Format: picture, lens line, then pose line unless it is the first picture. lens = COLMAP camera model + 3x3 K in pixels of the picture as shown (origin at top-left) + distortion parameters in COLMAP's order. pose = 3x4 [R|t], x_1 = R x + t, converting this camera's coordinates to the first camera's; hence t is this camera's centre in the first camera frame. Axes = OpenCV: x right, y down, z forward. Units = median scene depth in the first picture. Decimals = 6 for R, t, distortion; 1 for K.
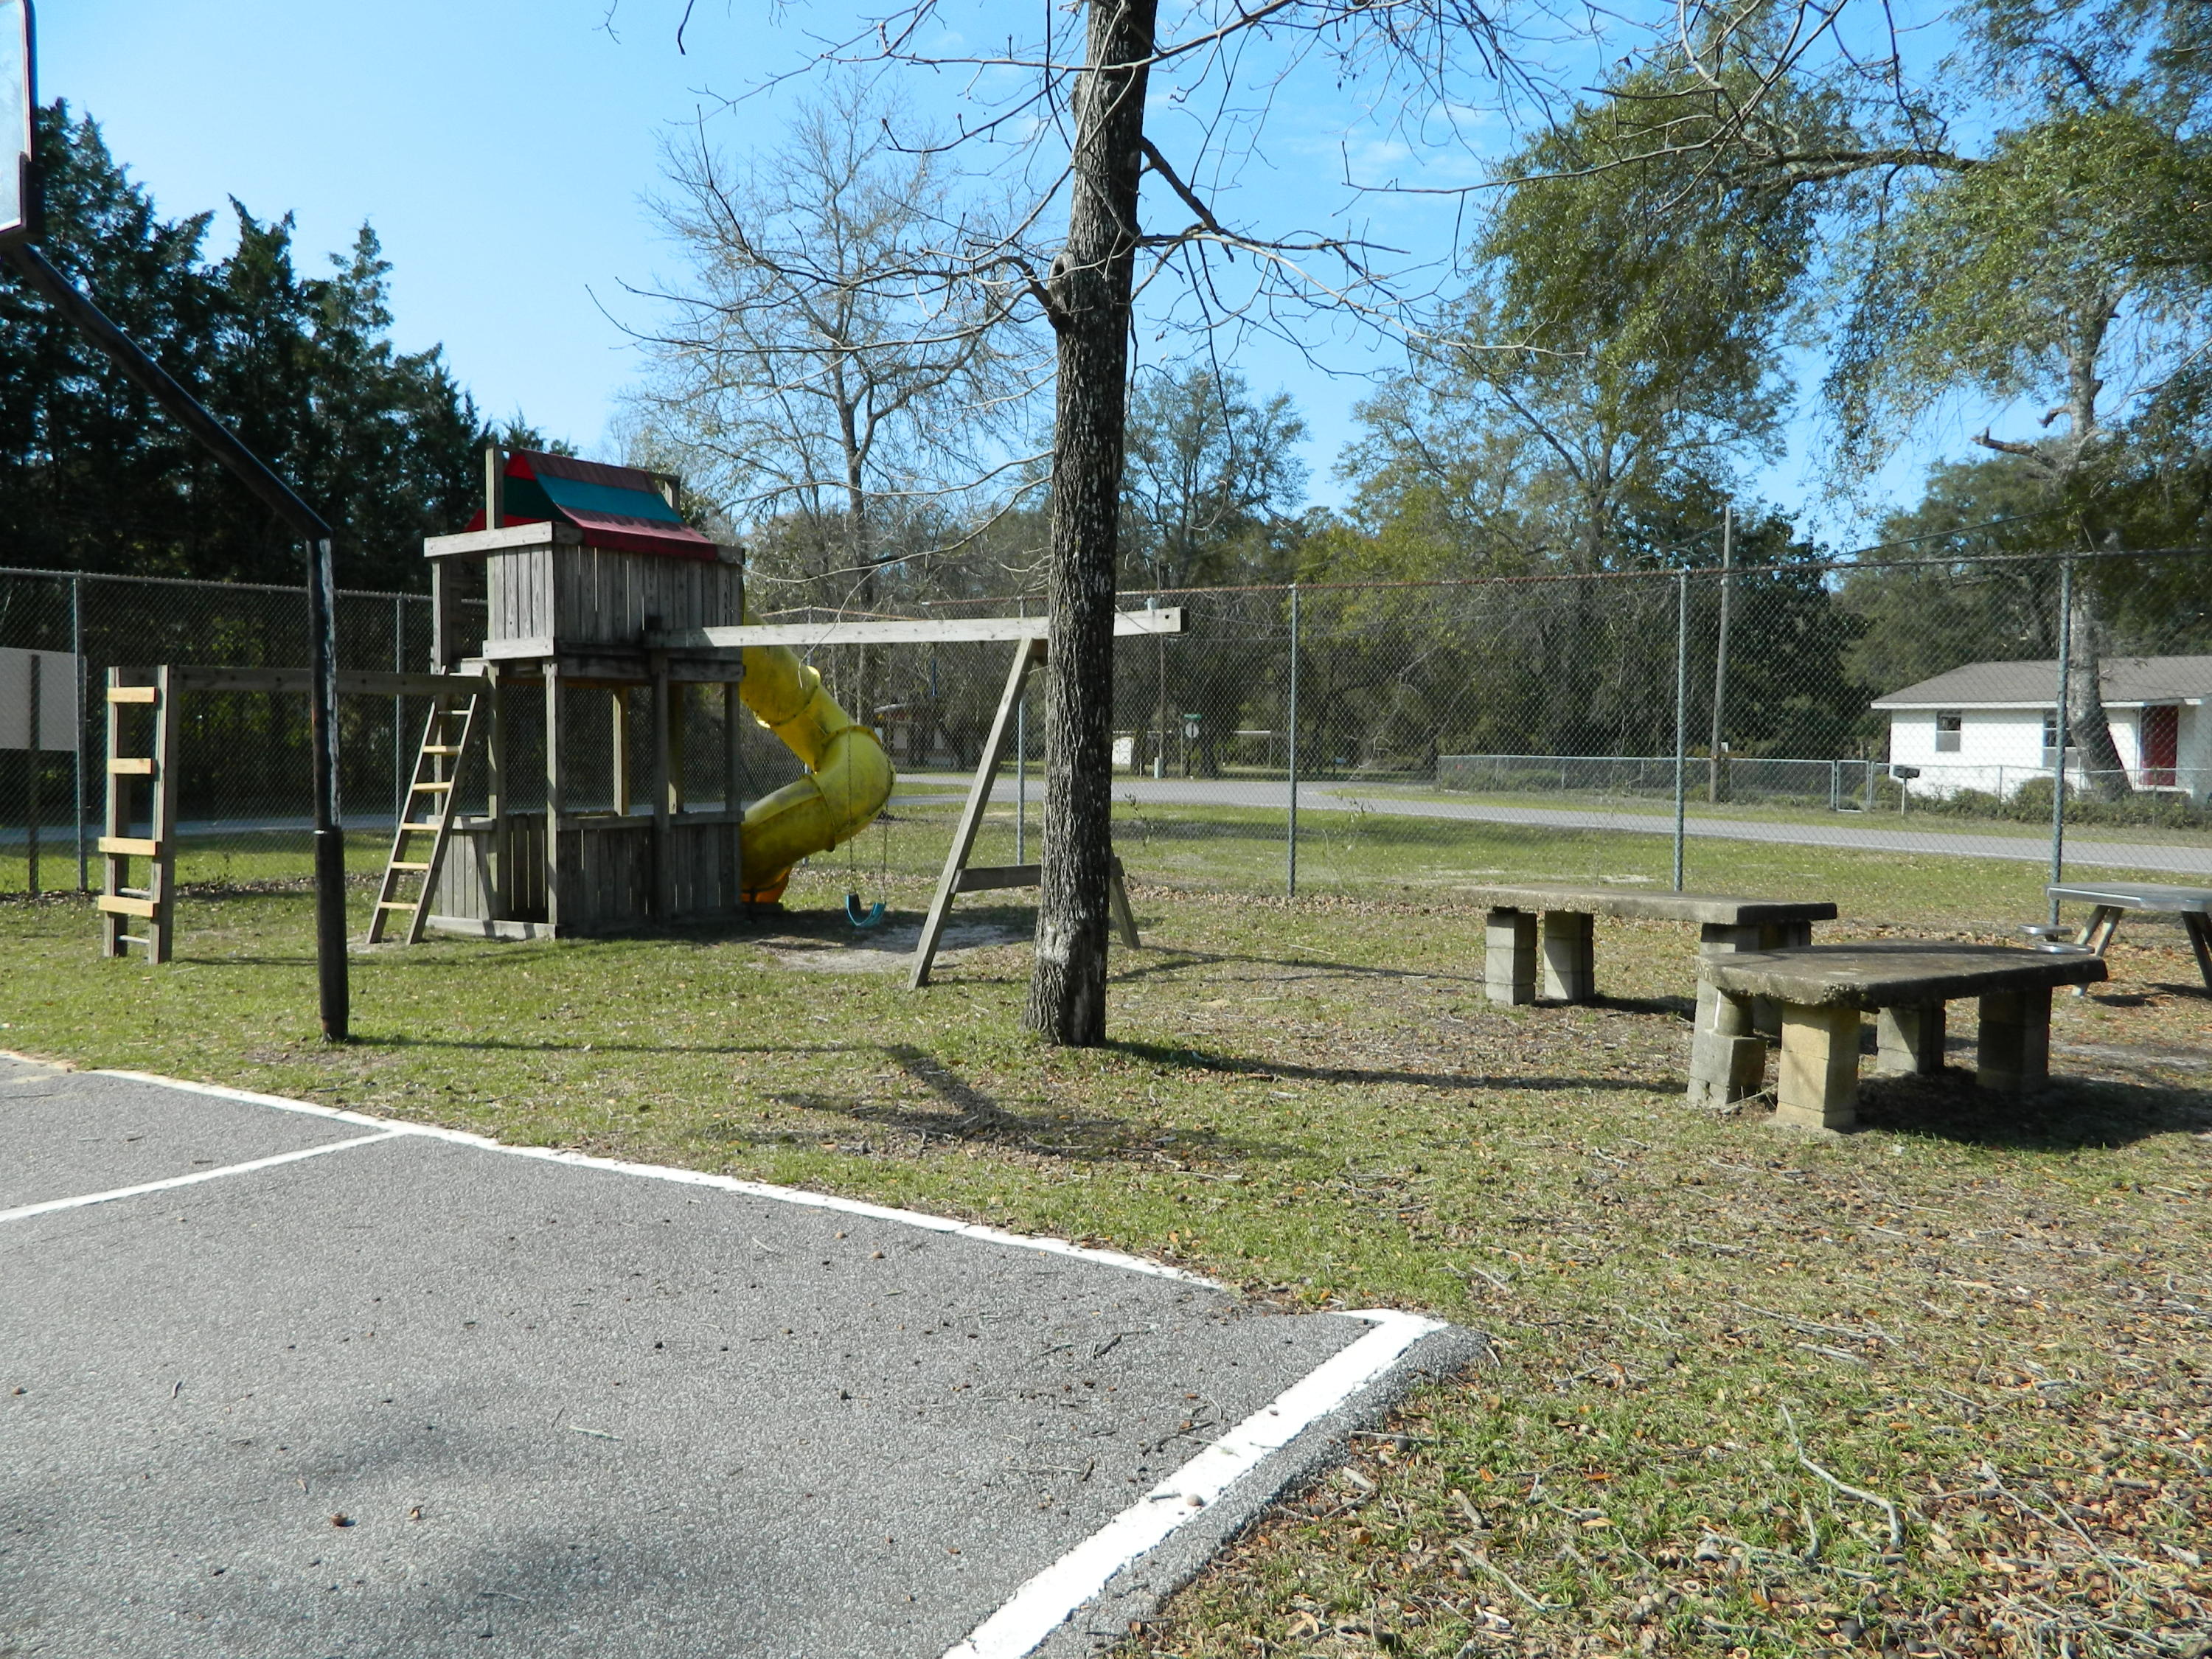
lens RADIAL K [[1653.1, 0, 1105.4], [0, 1653.1, 834.1], [0, 0, 1]] dist [-0.010542, -0.001989]
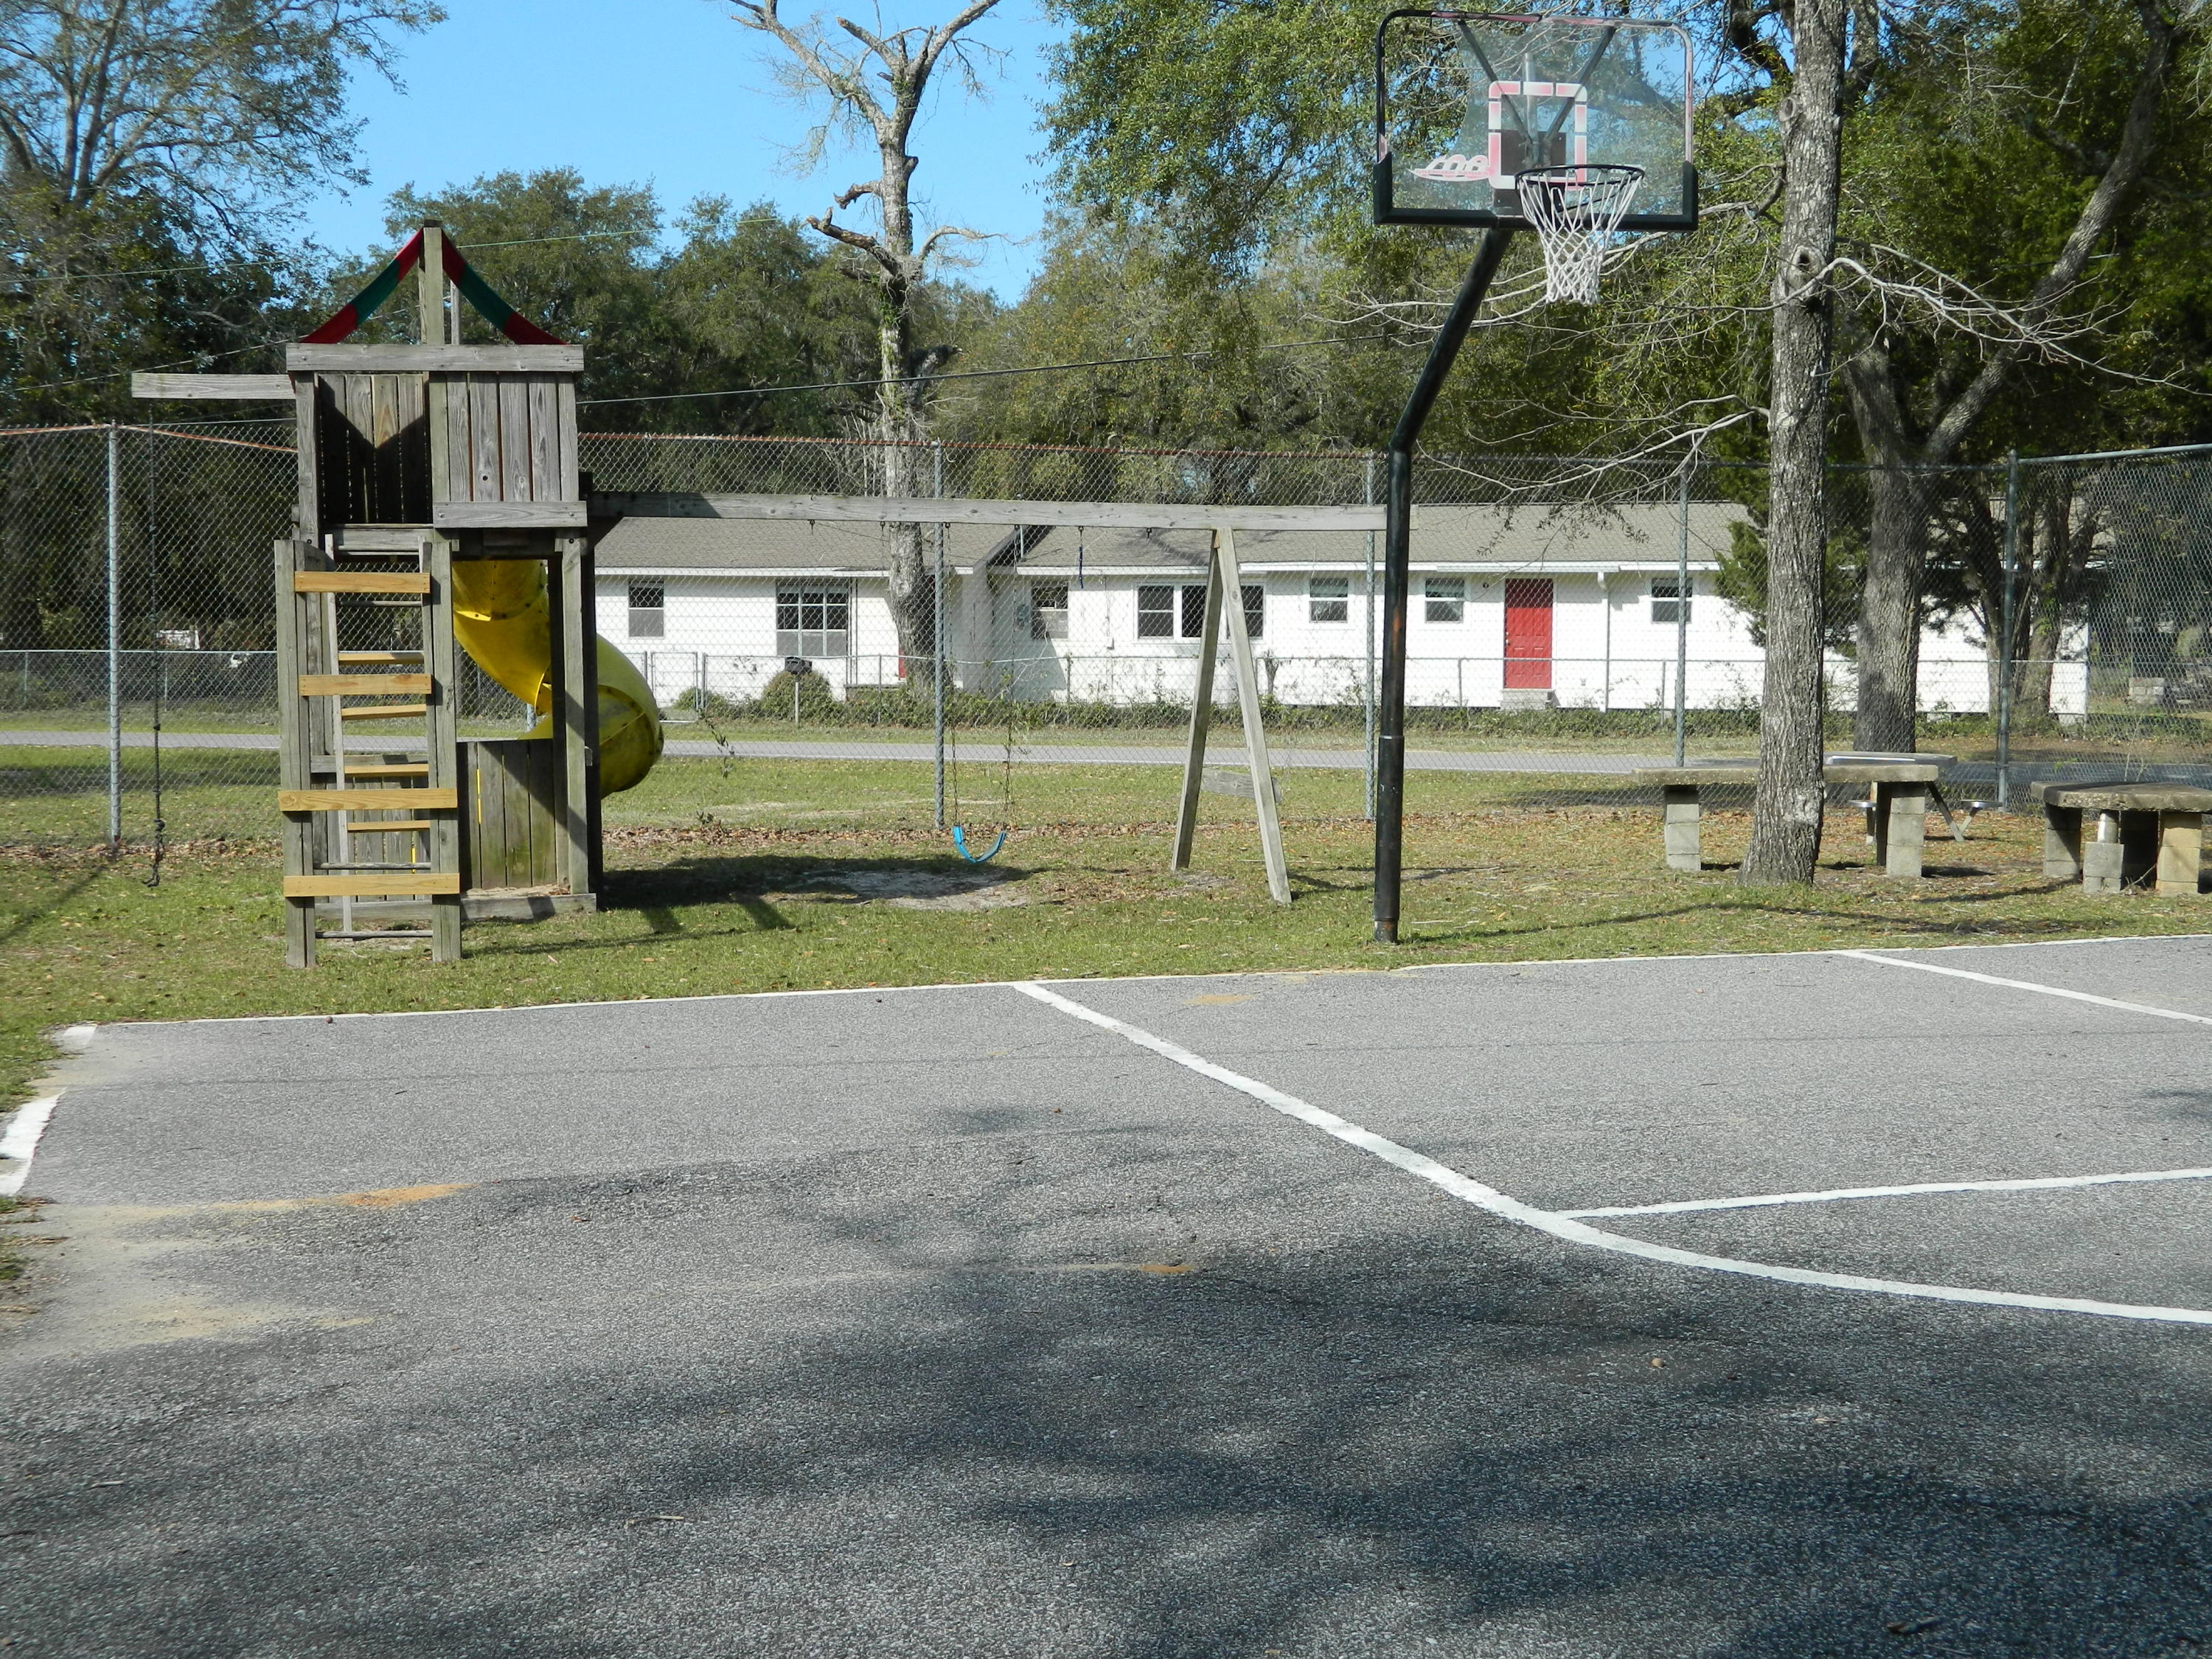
lens RADIAL K [[2999.0, 0, 1105.1], [0, 2999.0, 830.8], [0, 0, 1]] dist [-0.018461, 0.000000]
pose [[0.679401, -0.054468, 0.731743, -0.384921], [0.043148, 0.998481, 0.034261, -0.003024], [-0.732498, 0.008296, 0.680719, -0.024989]]
